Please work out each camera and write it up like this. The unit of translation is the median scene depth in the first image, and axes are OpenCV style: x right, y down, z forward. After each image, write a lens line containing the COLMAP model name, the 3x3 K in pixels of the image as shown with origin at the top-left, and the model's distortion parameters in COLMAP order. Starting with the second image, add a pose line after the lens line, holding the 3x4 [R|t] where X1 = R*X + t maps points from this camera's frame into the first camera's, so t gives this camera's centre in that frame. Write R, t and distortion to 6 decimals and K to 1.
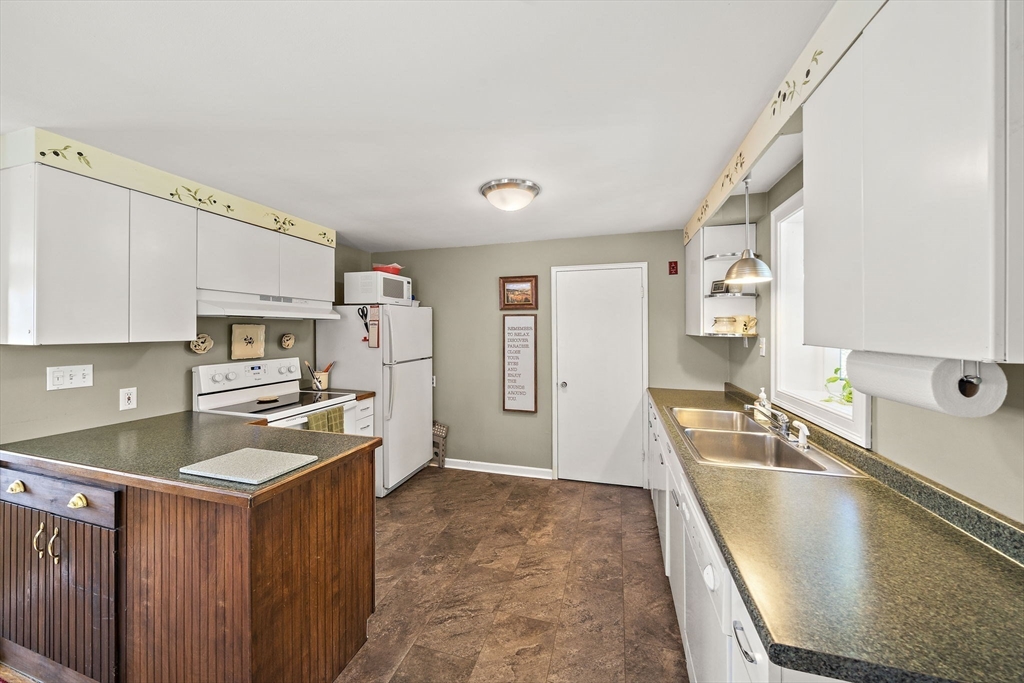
lens RADIAL K [[362.2, 0, 509.2], [0, 362.2, 329.1], [0, 0, 1]] dist [-0.006521, 0.000331]
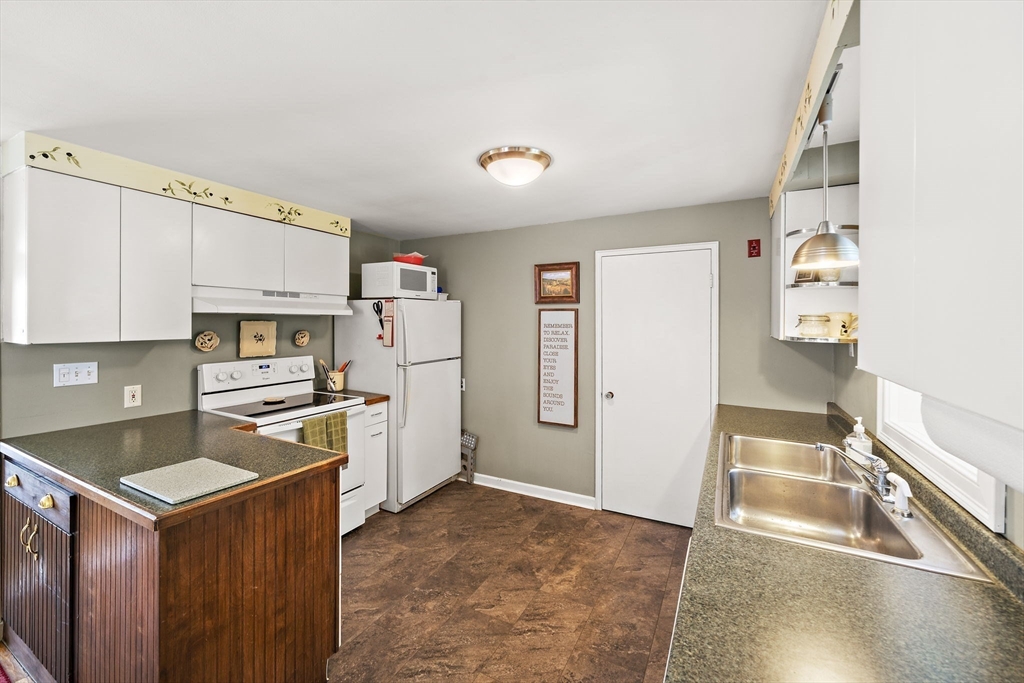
lens RADIAL K [[409.6, 0, 514.4], [0, 409.6, 323.8], [0, 0, 1]] dist [-0.003737, 0.000738]
pose [[0.980830, 0.006536, -0.194755, 0.182951], [-0.005265, 0.999961, 0.007042, -0.019737], [0.194794, -0.005882, 0.980827, 0.083883]]
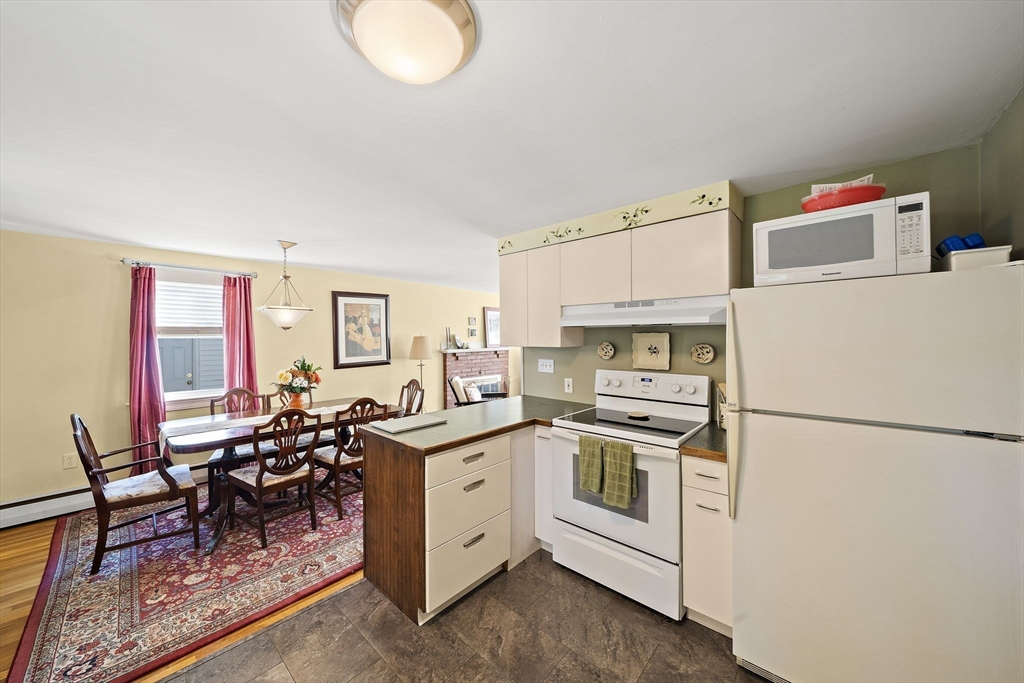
lens RADIAL K [[362.2, 0, 503.2], [0, 362.2, 340.8], [0, 0, 1]] dist [-0.006521, 0.000331]
pose [[-0.434279, 0.014490, -0.900662, 0.345599], [0.006926, 0.999895, 0.012747, -0.007990], [0.900752, -0.000703, -0.434334, 1.269245]]
